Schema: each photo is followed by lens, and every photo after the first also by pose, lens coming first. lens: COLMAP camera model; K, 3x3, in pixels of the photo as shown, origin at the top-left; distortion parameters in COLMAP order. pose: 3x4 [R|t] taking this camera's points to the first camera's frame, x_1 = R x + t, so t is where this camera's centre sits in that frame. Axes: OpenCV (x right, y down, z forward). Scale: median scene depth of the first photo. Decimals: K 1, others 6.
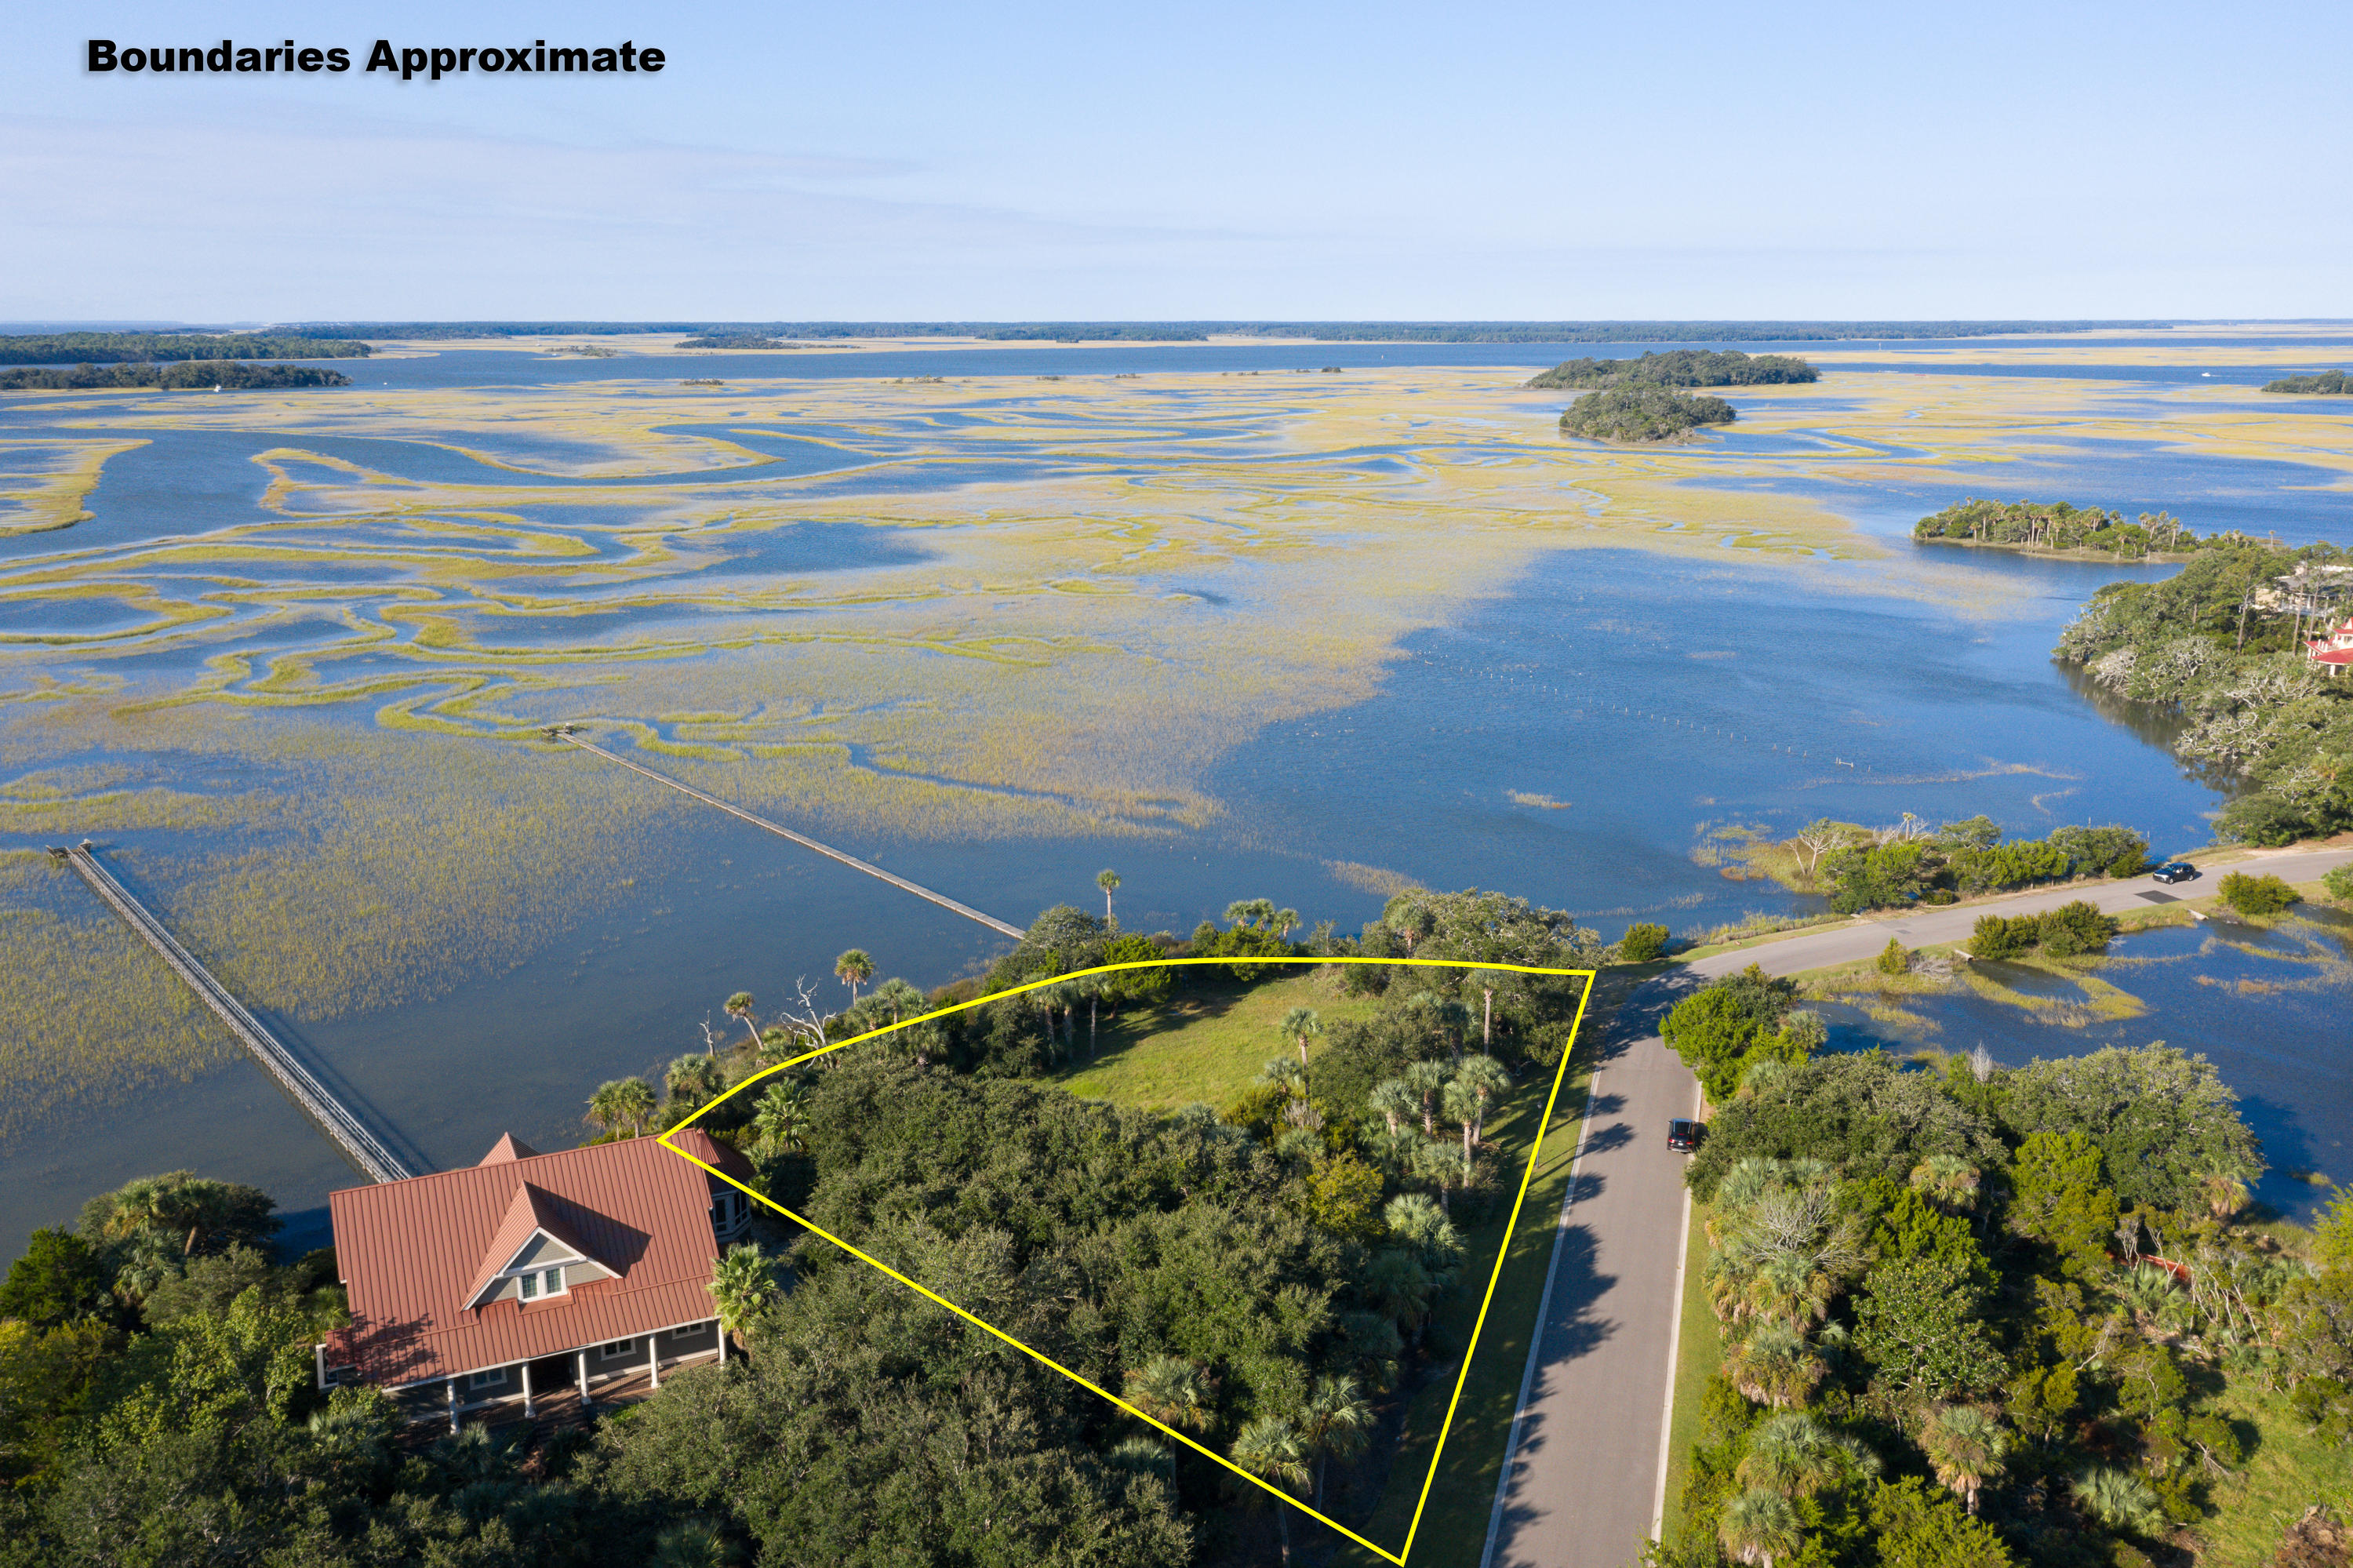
lens RADIAL K [[1880.0, 0, 1178.6], [0, 1880.0, 779.8], [0, 0, 1]] dist [0.001737, 0.014650]
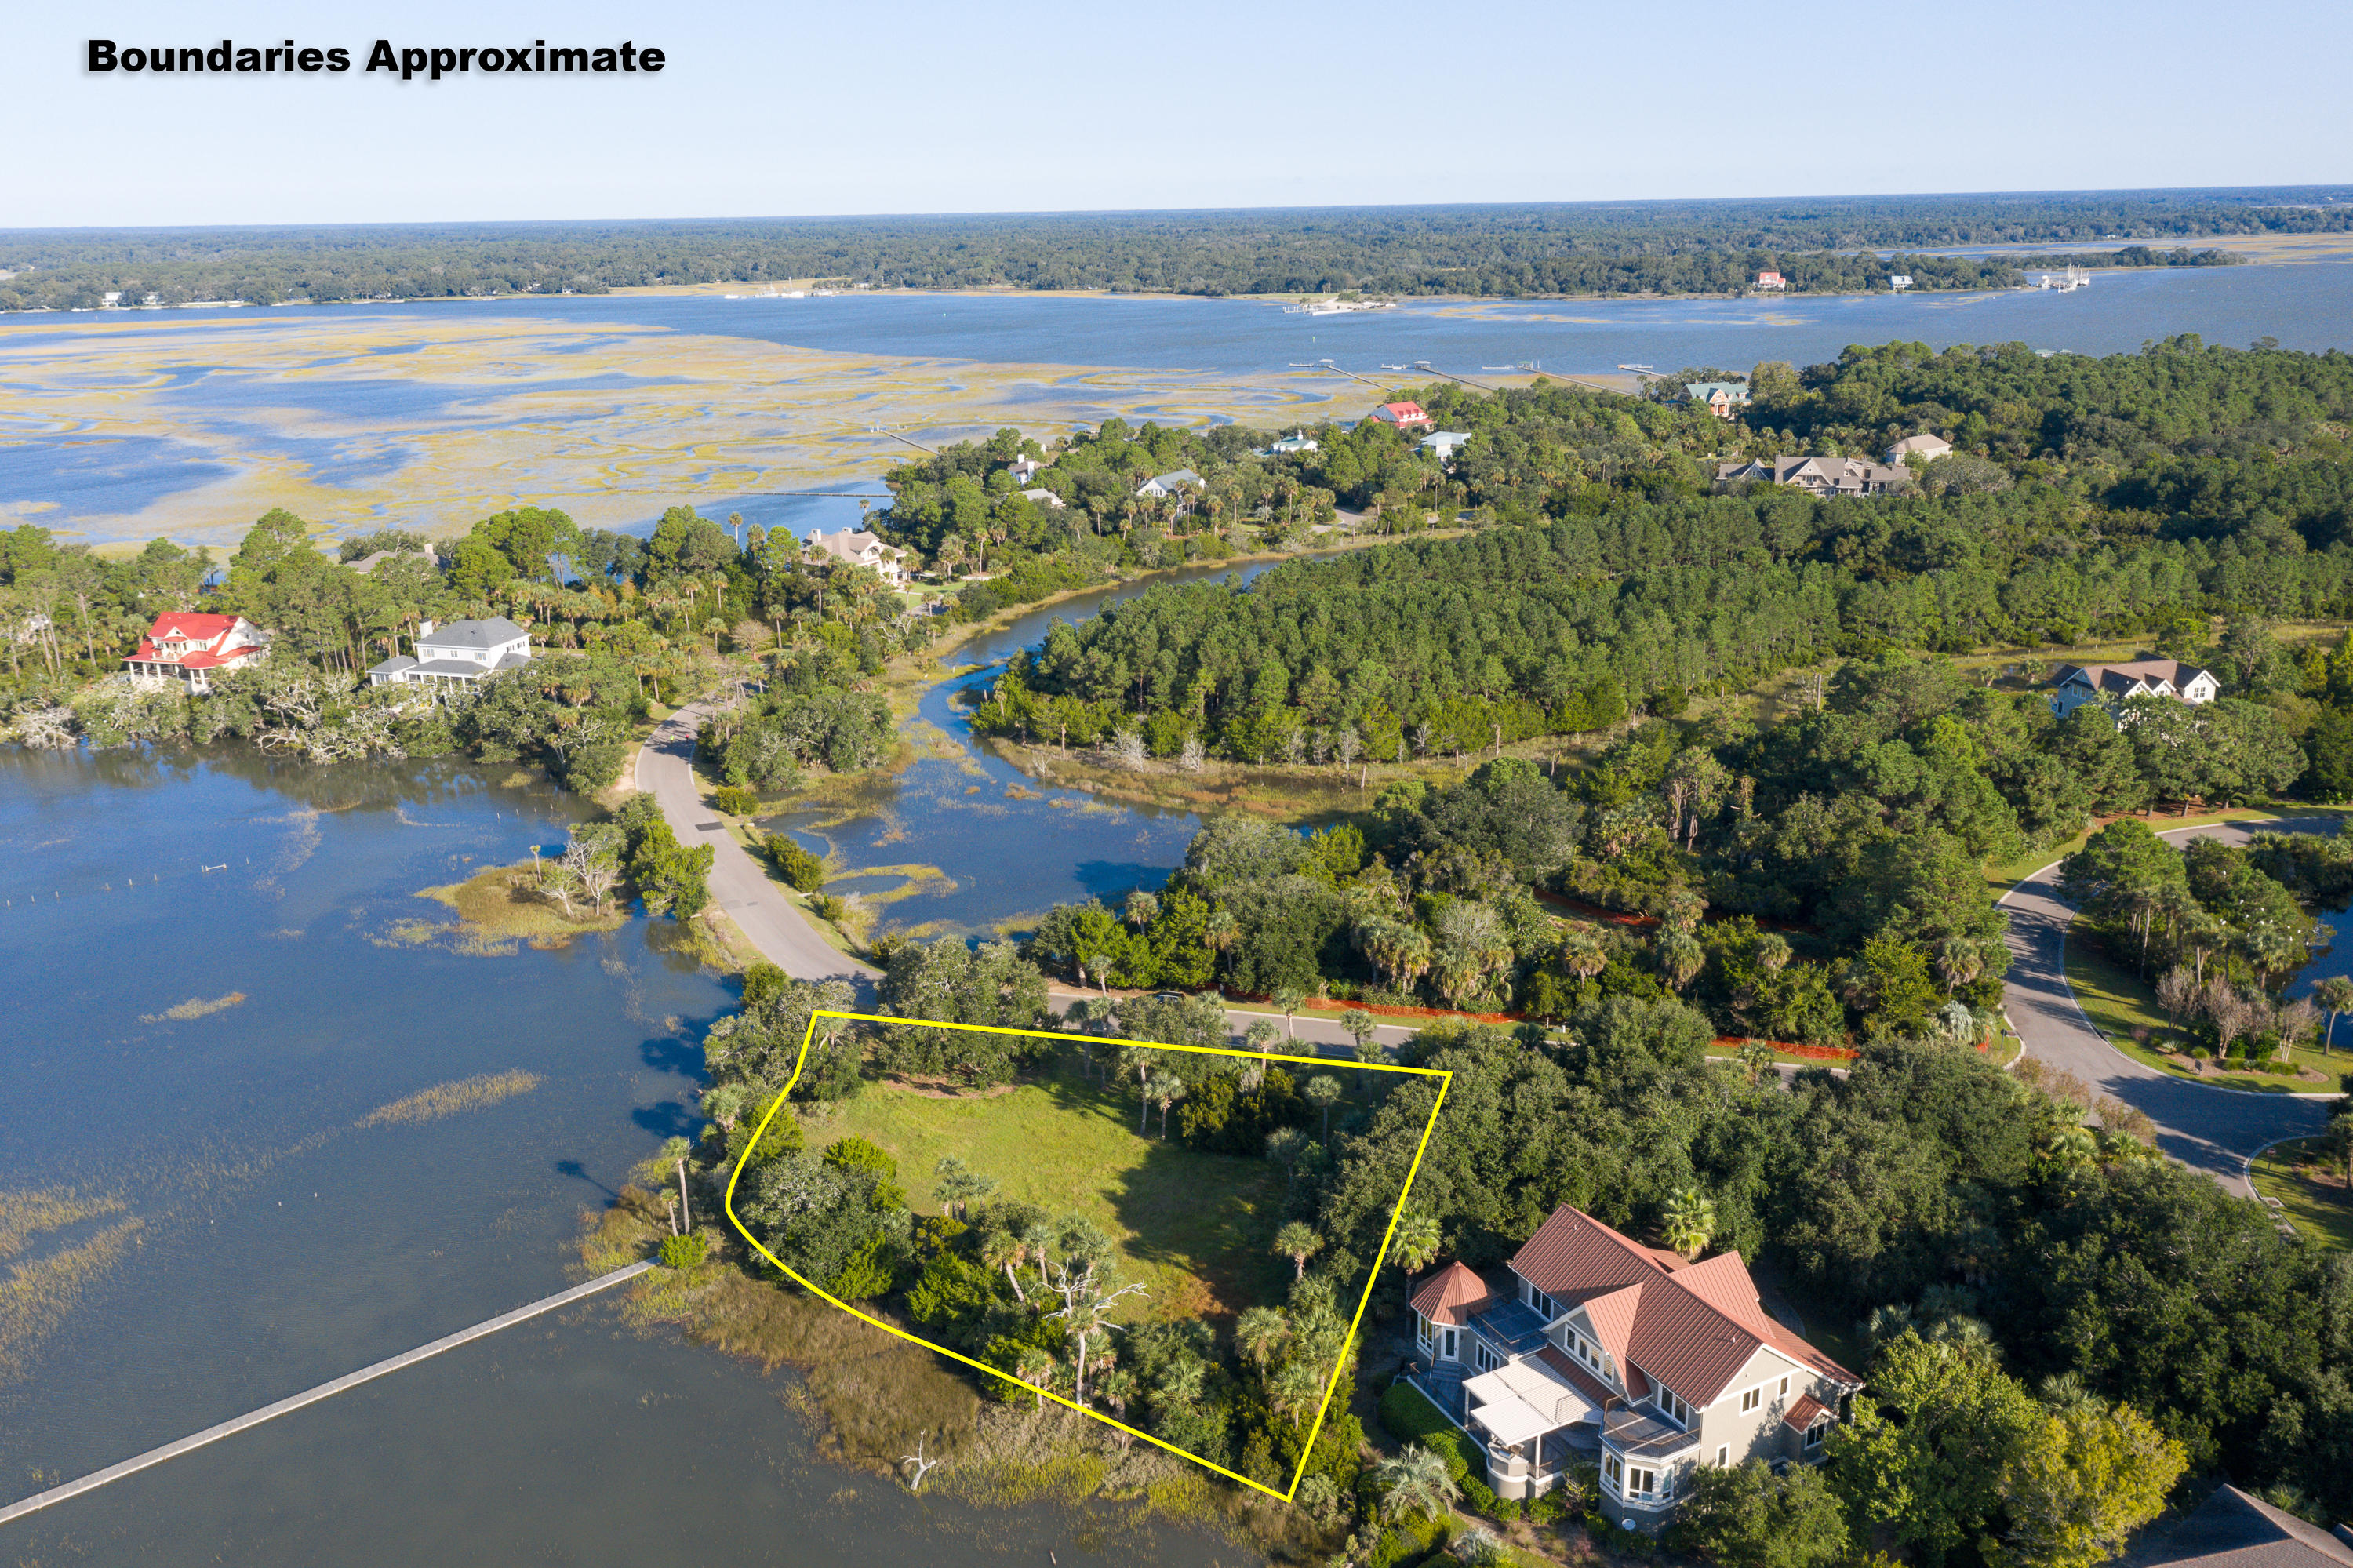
lens RADIAL K [[1880.0, 0, 1183.5], [0, 1880.0, 790.5], [0, 0, 1]] dist [0.001737, 0.014650]
pose [[-0.041757, -0.293685, 0.954990, -0.523629], [0.252533, 0.921686, 0.294485, -0.186555], [-0.966687, 0.253463, 0.035678, 0.446855]]
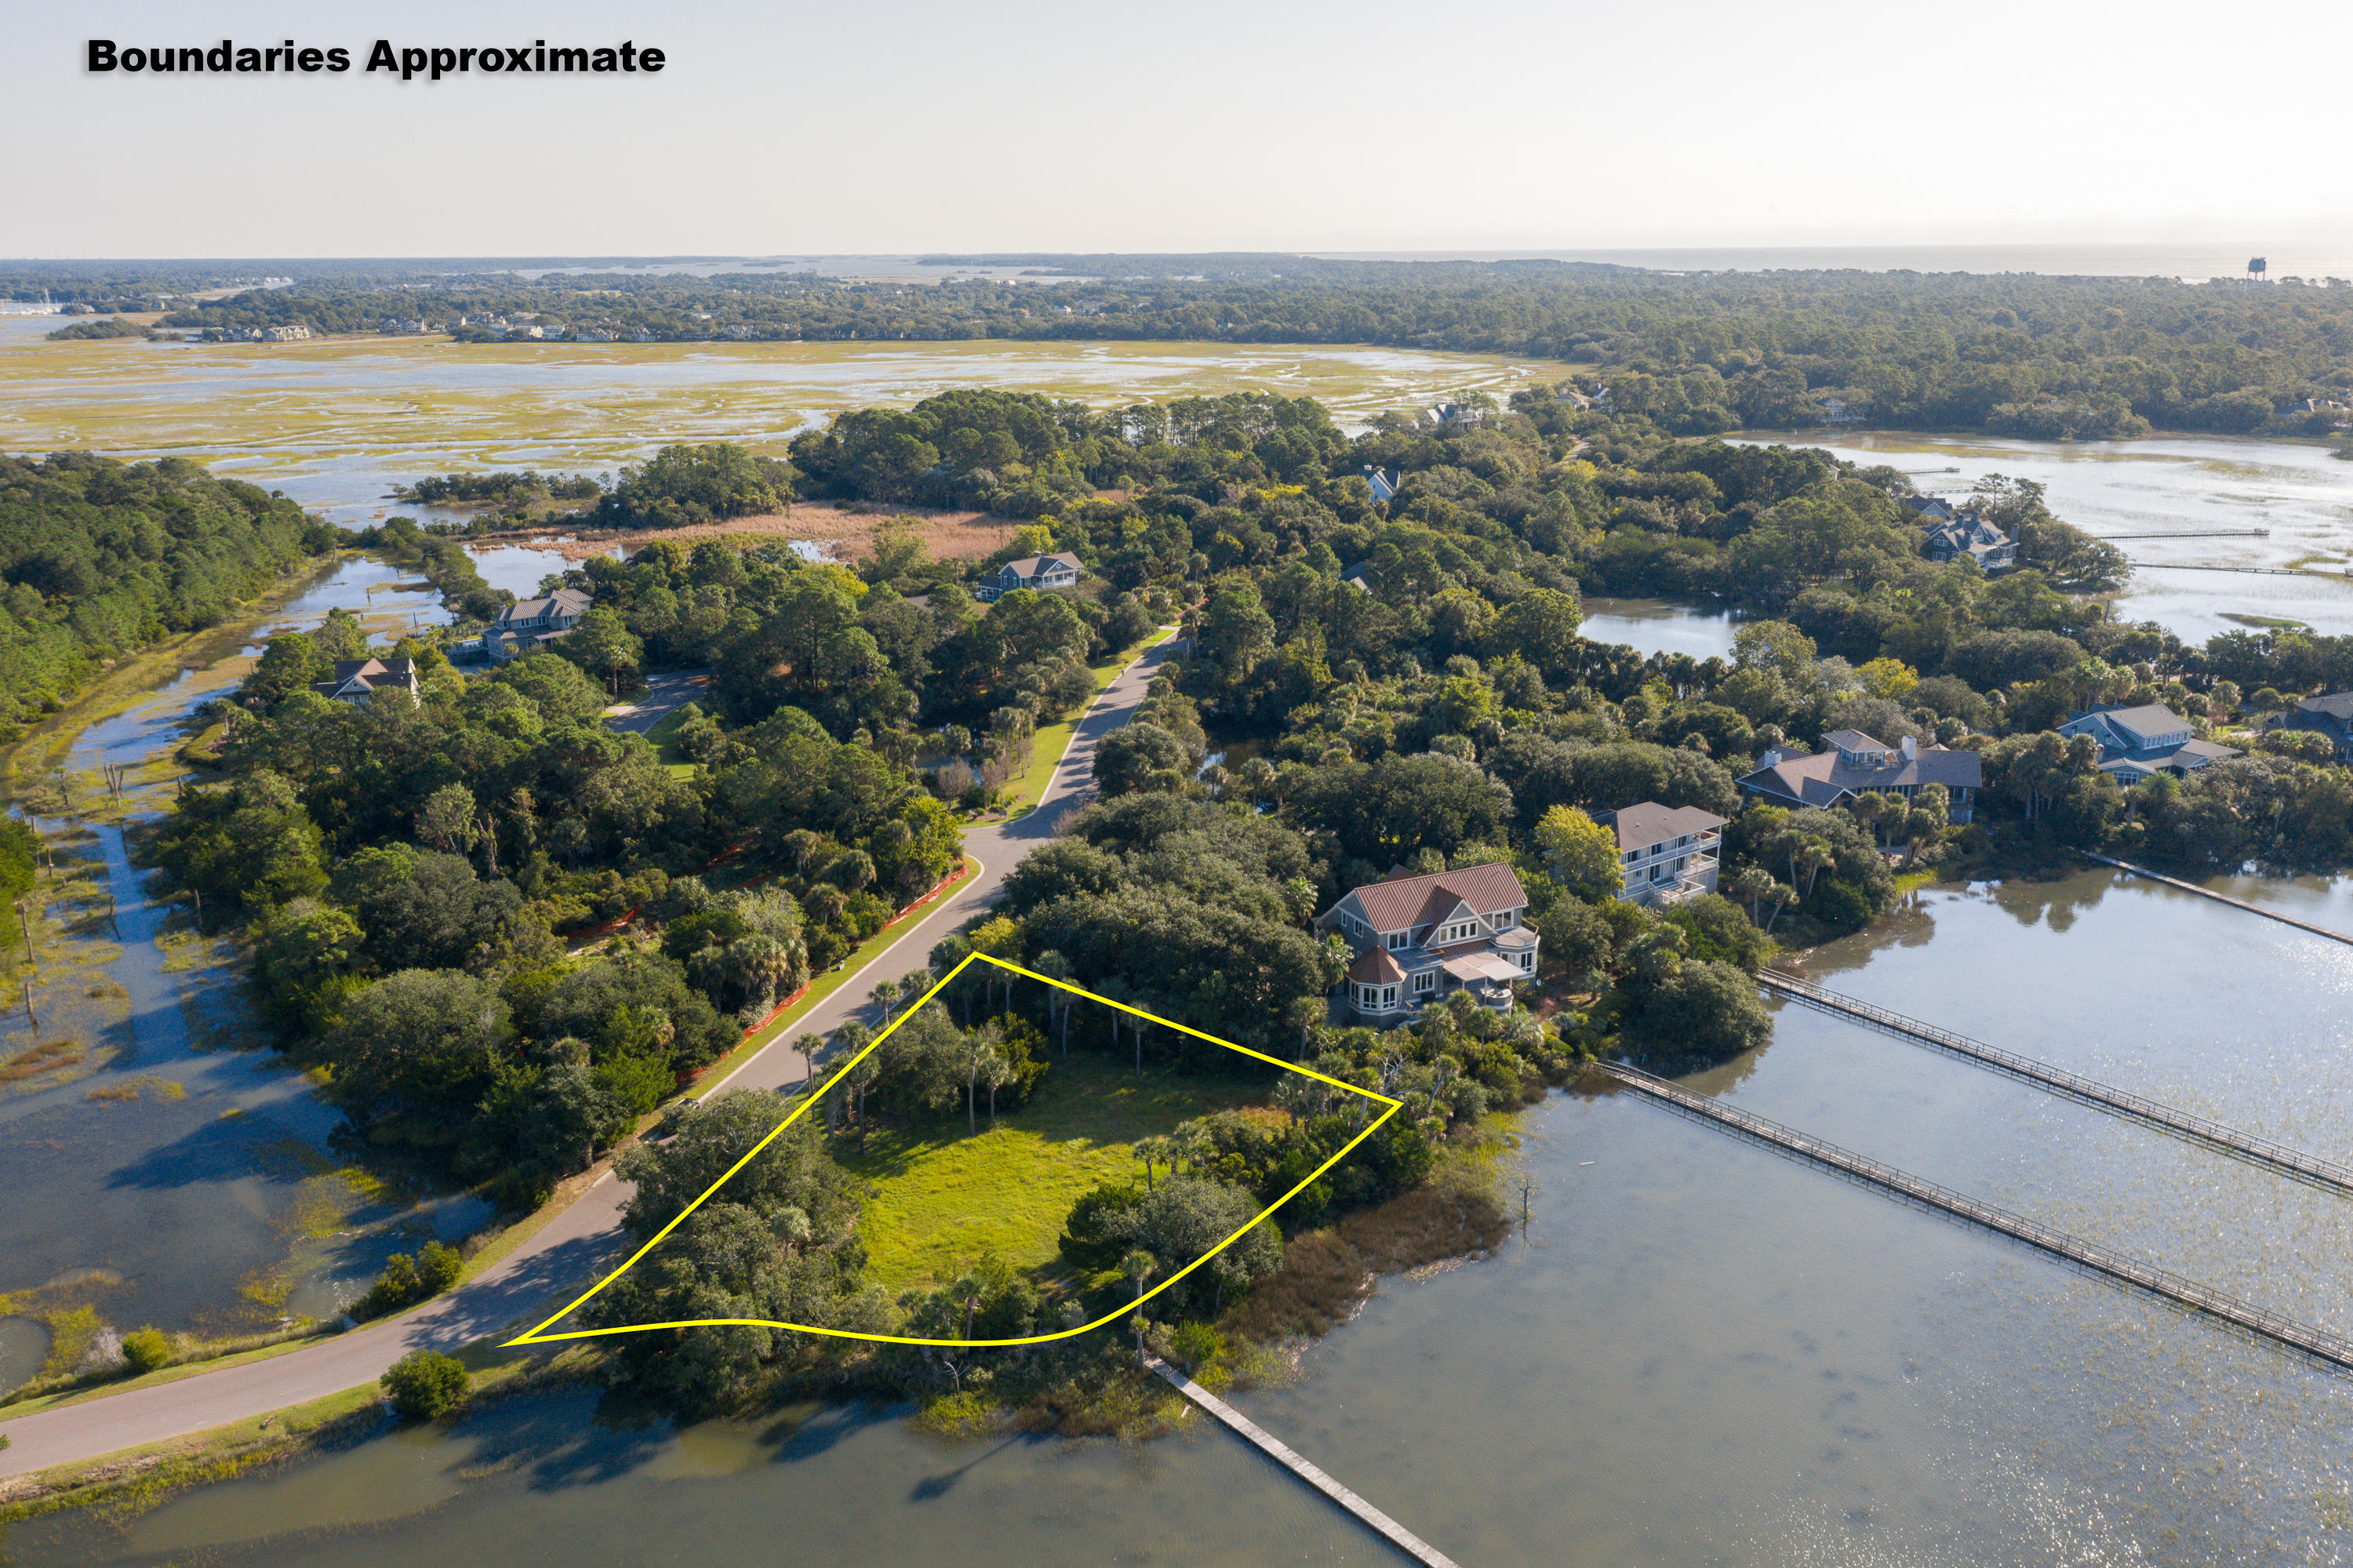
lens RADIAL K [[1880.0, 0, 1185.2], [0, 1880.0, 790.3], [0, 0, 1]] dist [0.001737, 0.014650]
pose [[-0.999662, 0.015971, -0.020529, -0.023040], [0.003779, 0.870078, 0.492900, -0.311782], [0.025734, 0.492656, -0.869844, 1.002180]]
